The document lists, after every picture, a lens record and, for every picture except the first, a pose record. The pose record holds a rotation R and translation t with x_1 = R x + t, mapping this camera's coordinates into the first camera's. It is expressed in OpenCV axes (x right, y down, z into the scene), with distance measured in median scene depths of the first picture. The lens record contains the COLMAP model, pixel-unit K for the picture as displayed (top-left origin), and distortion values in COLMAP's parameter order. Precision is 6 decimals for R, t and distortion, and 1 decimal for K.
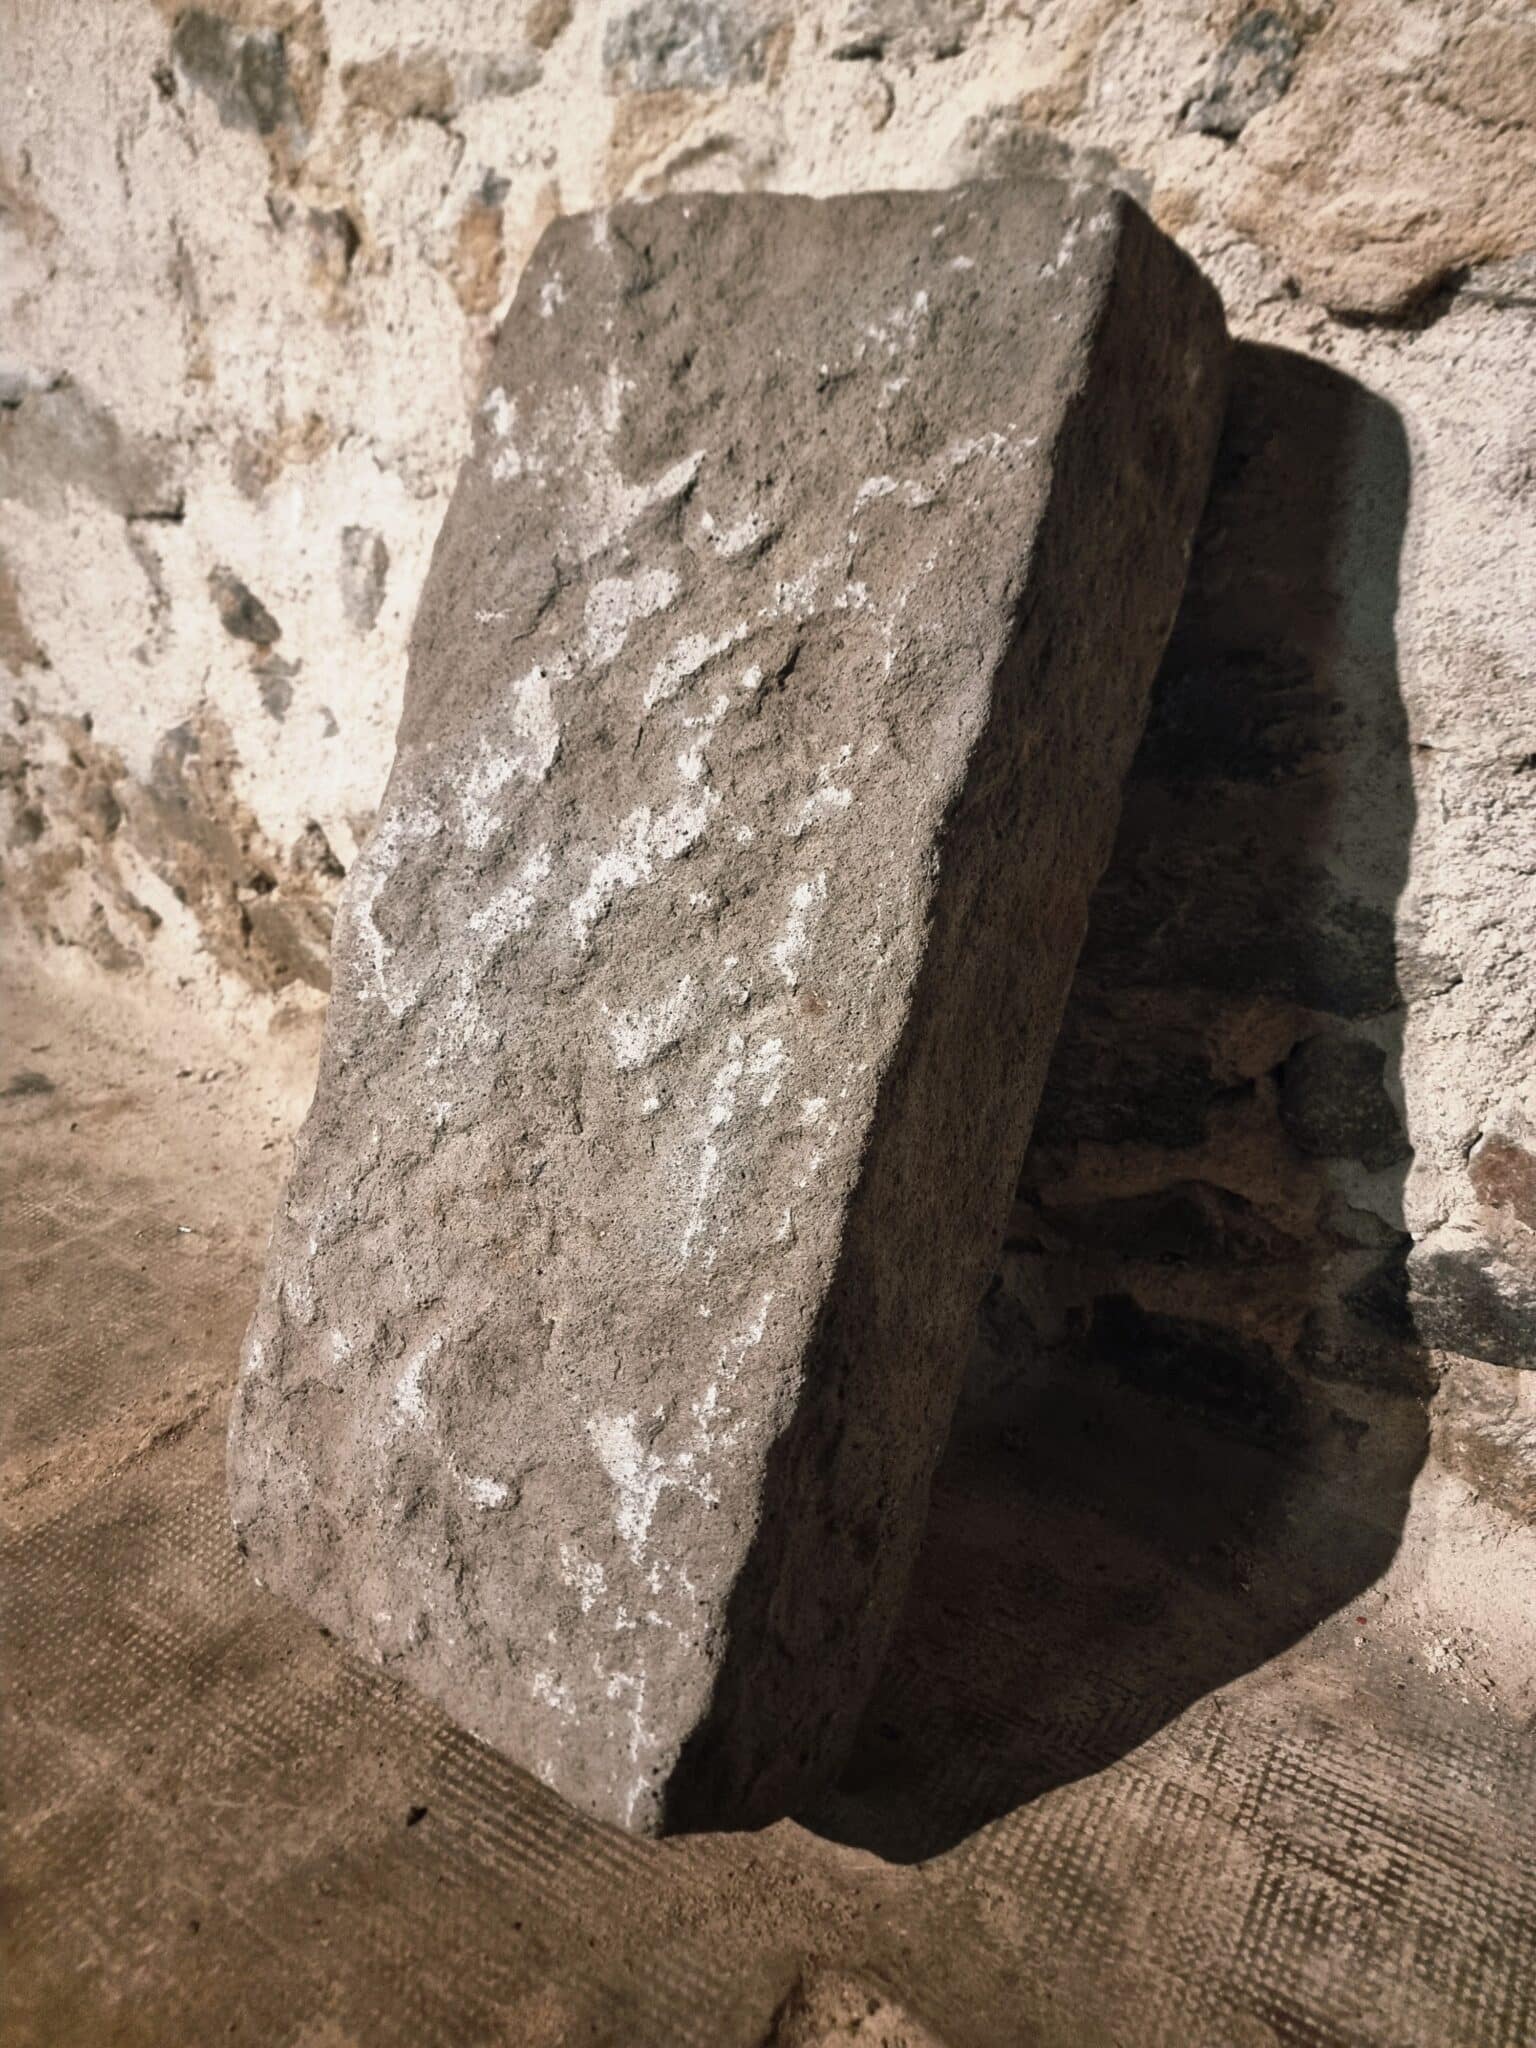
lens RADIAL K [[1440.1, 0, 733.2], [0, 1440.1, 1035.9], [0, 0, 1]] dist [0.066757, -0.069669]
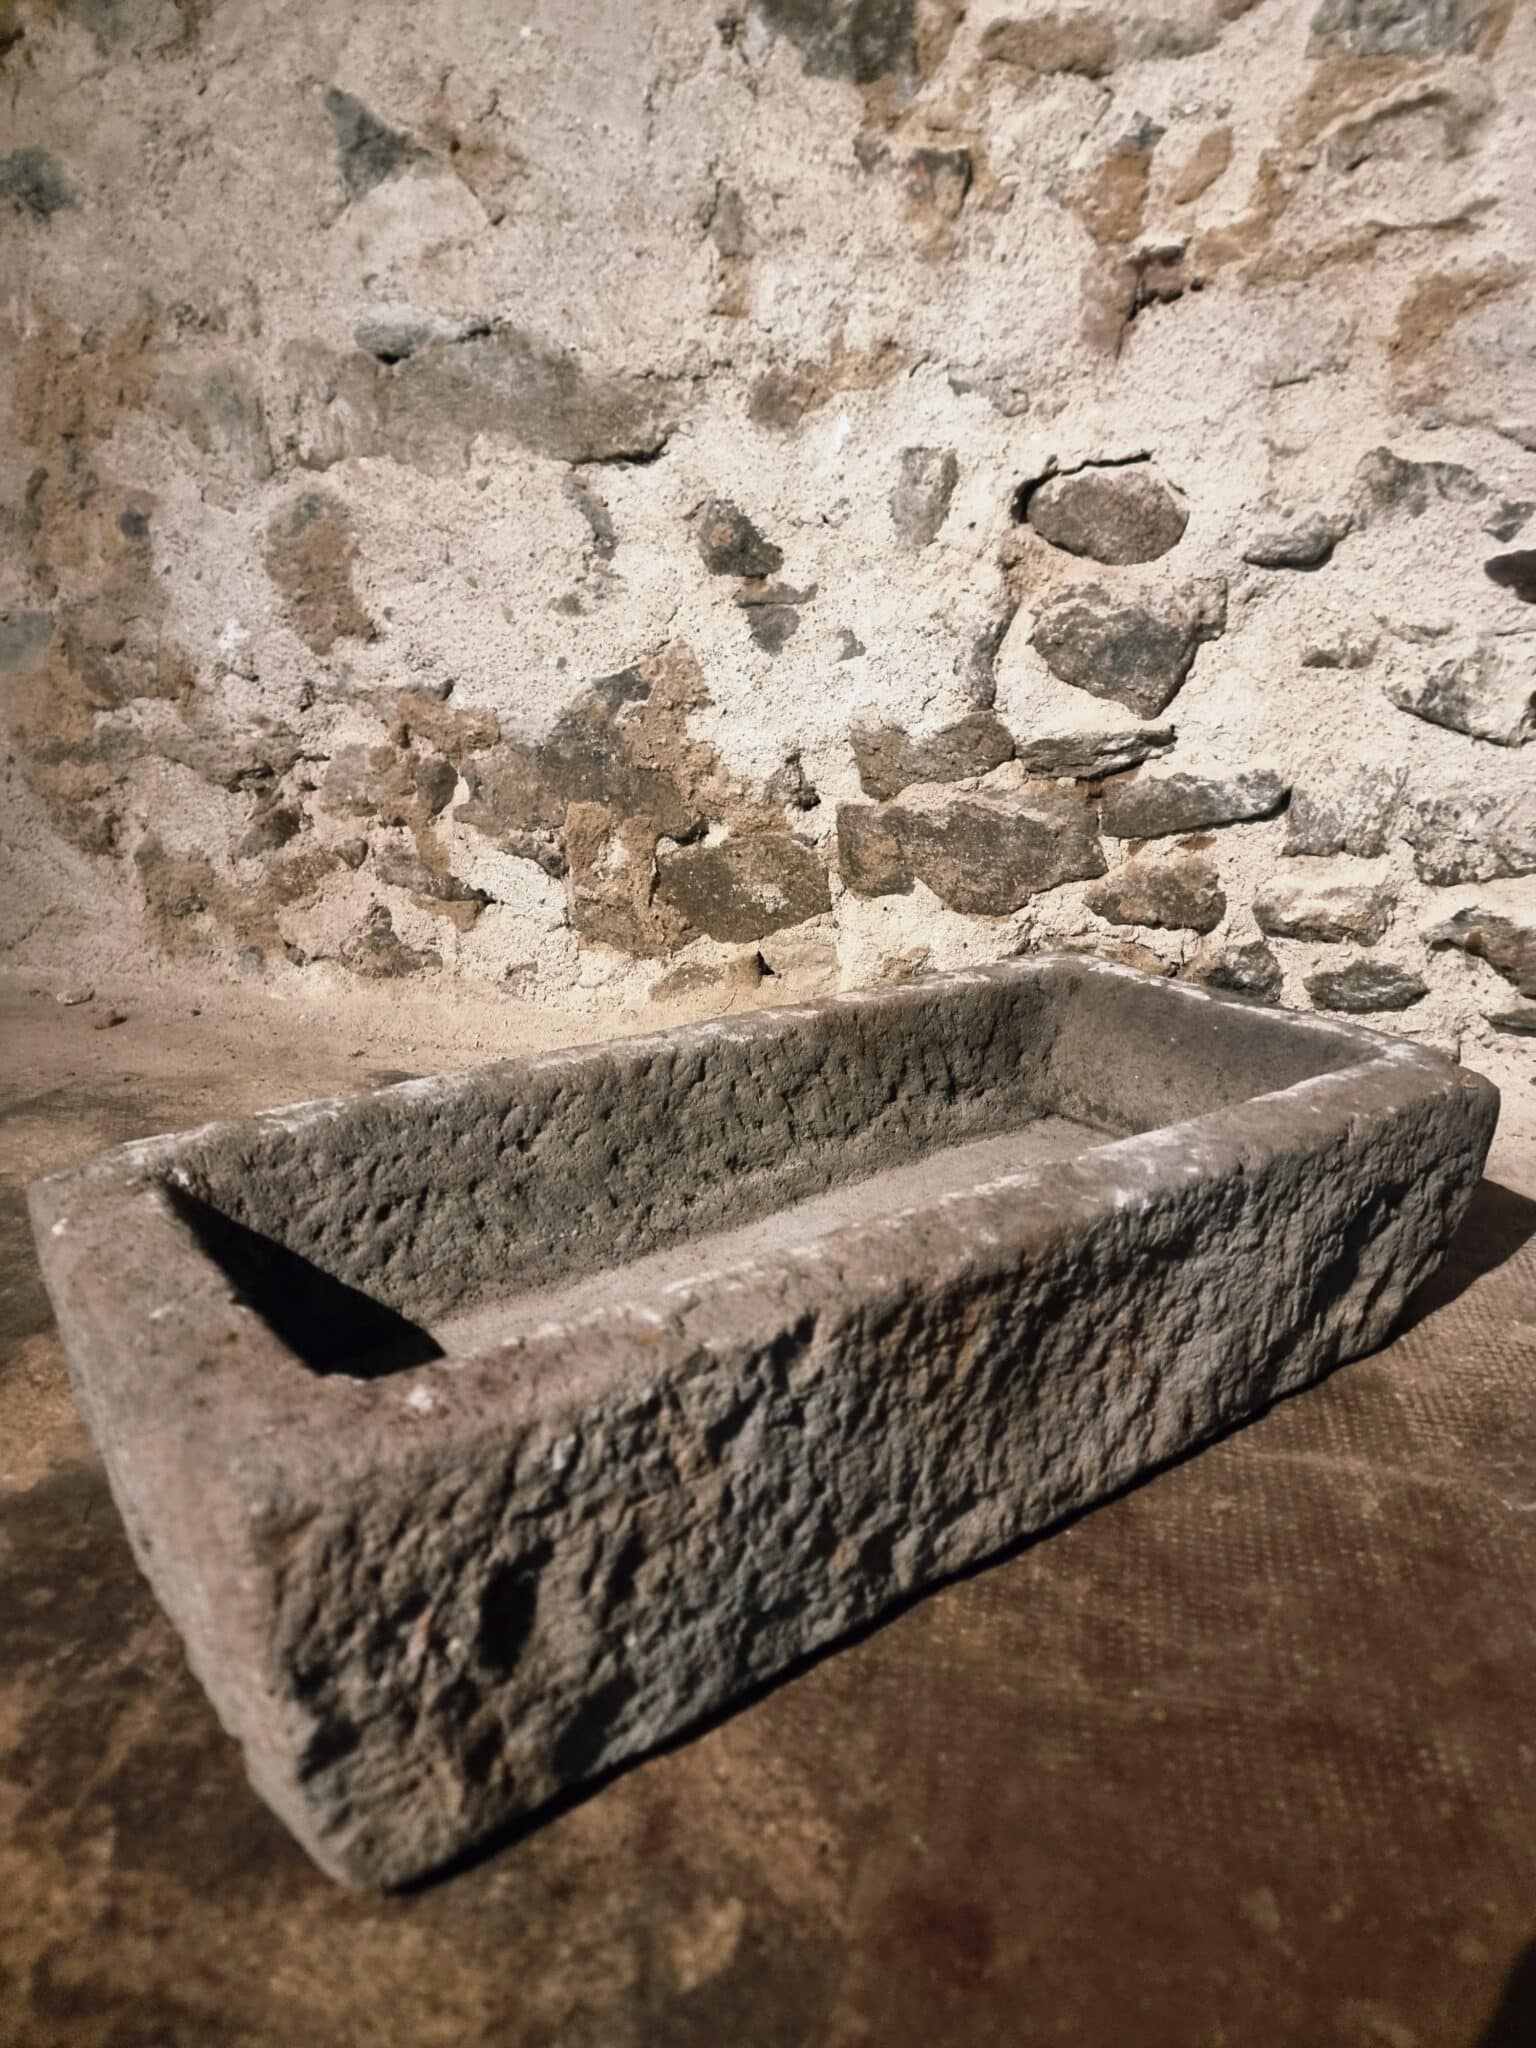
lens RADIAL K [[1429.0, 0, 757.9], [0, 1429.0, 1043.6], [0, 0, 1]] dist [0.077362, -0.079730]
pose [[0.937815, -0.083785, 0.336873, -0.692455], [0.123753, 0.987368, -0.098941, 0.155991], [-0.324328, 0.134477, 0.936337, 0.093976]]
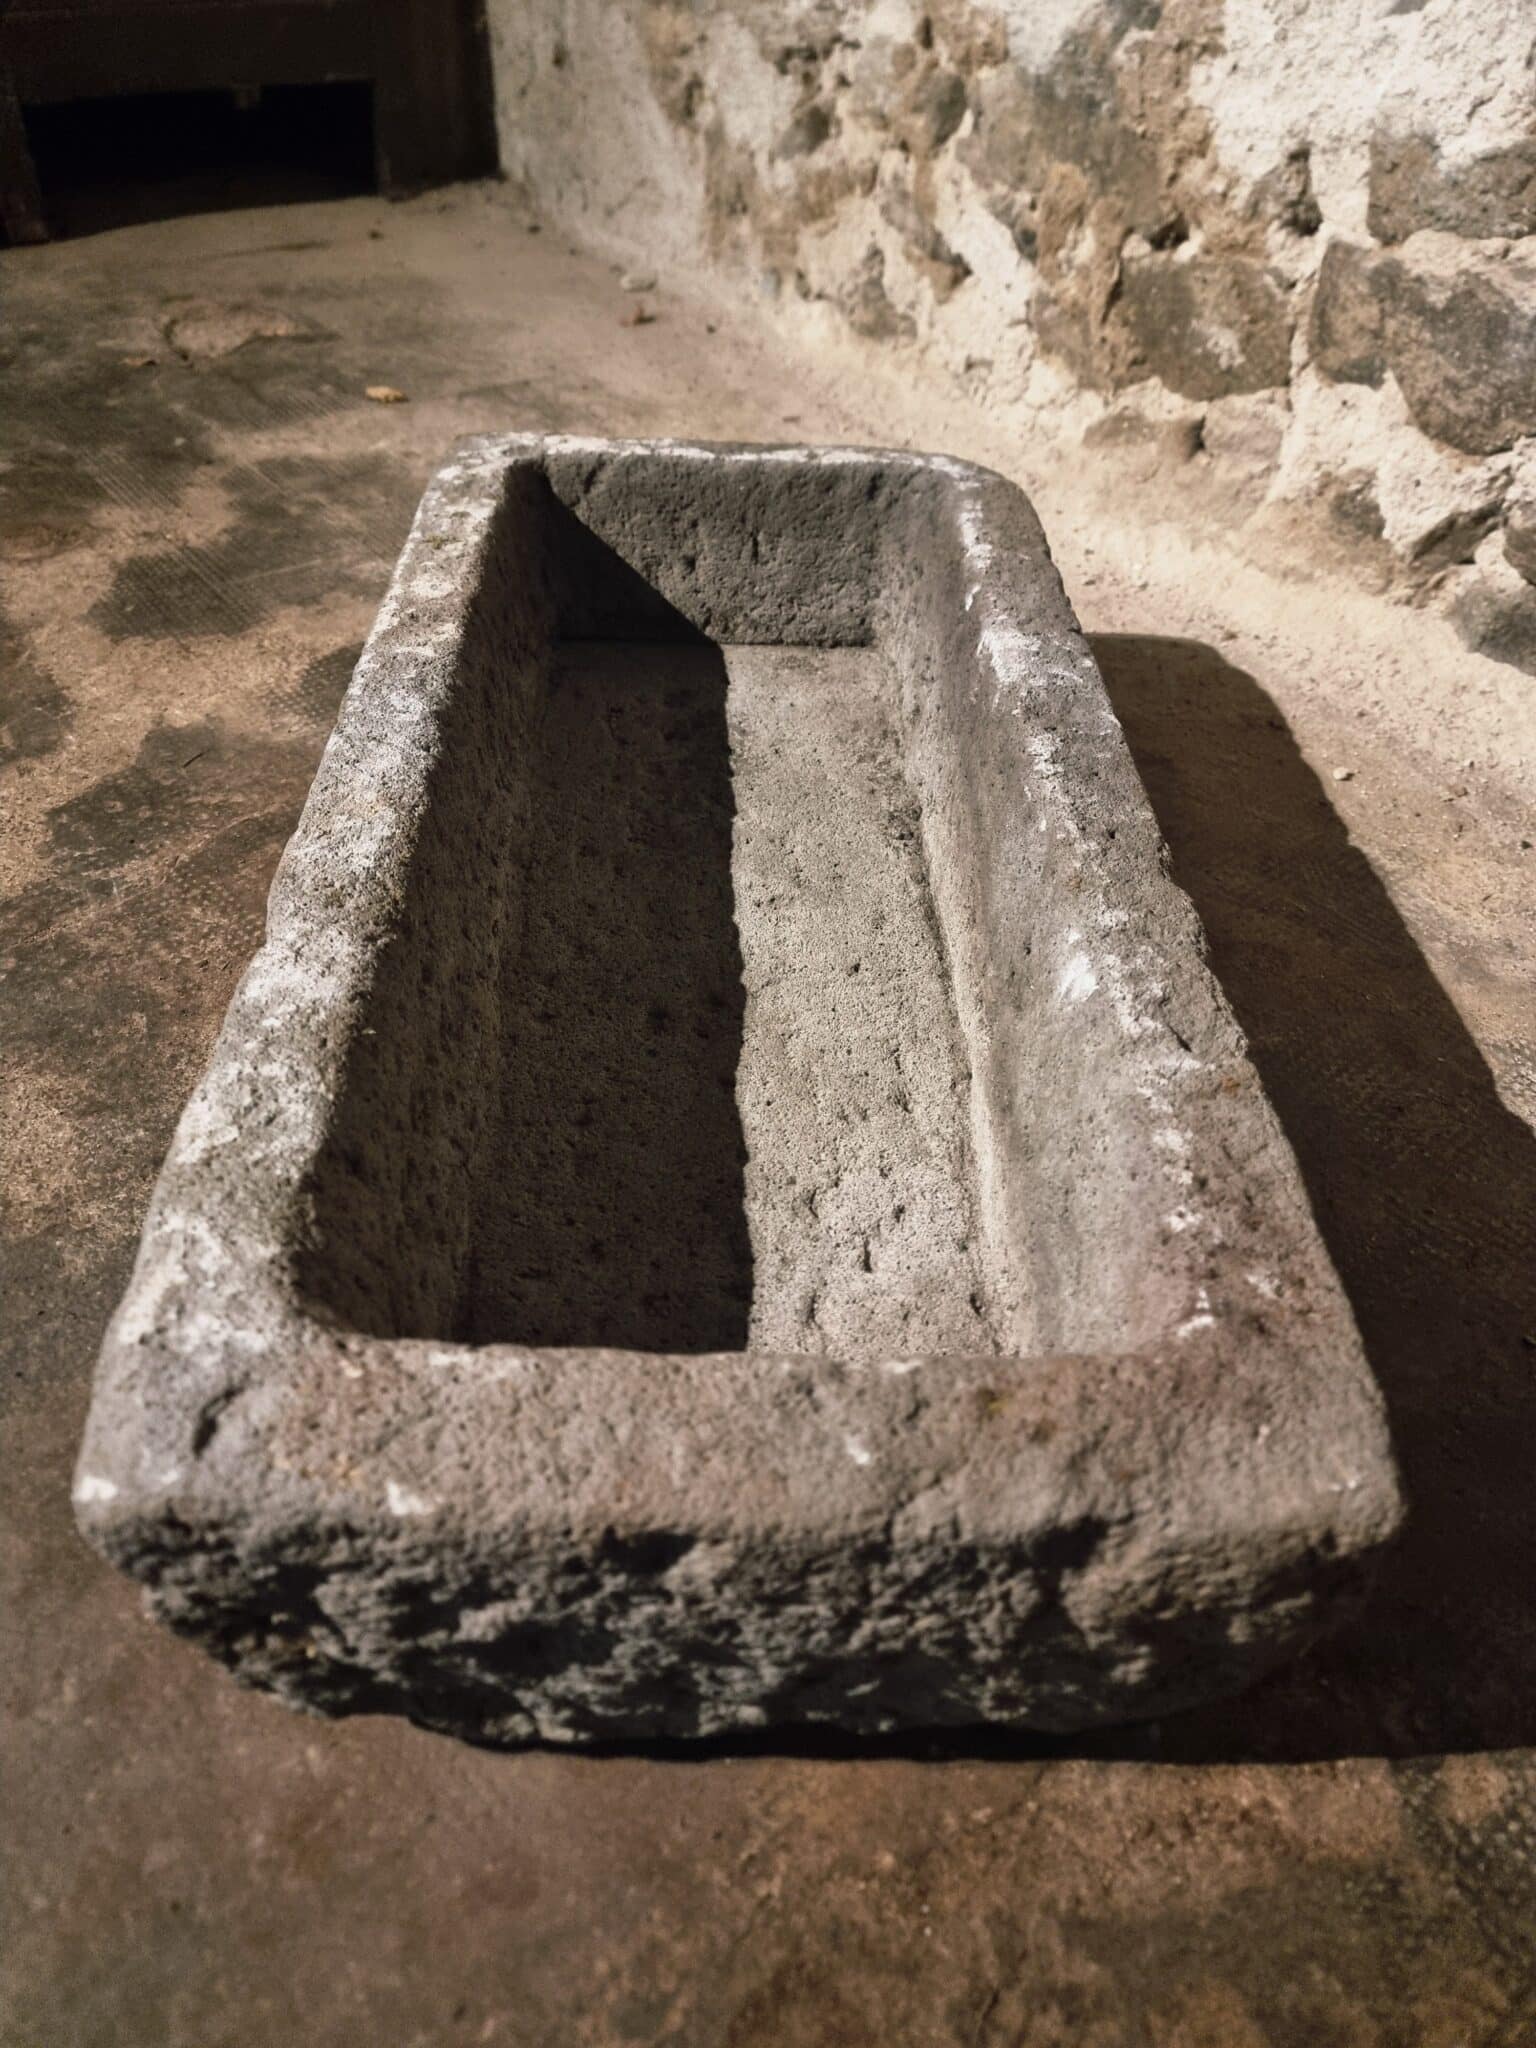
lens RADIAL K [[1445.9, 0, 749.7], [0, 1445.9, 1035.8], [0, 0, 1]] dist [0.060496, -0.064474]
pose [[0.952902, 0.251316, -0.169756, -0.328422], [-0.183911, 0.923924, 0.335471, 0.078345], [0.241151, -0.288451, 0.926629, 0.095759]]
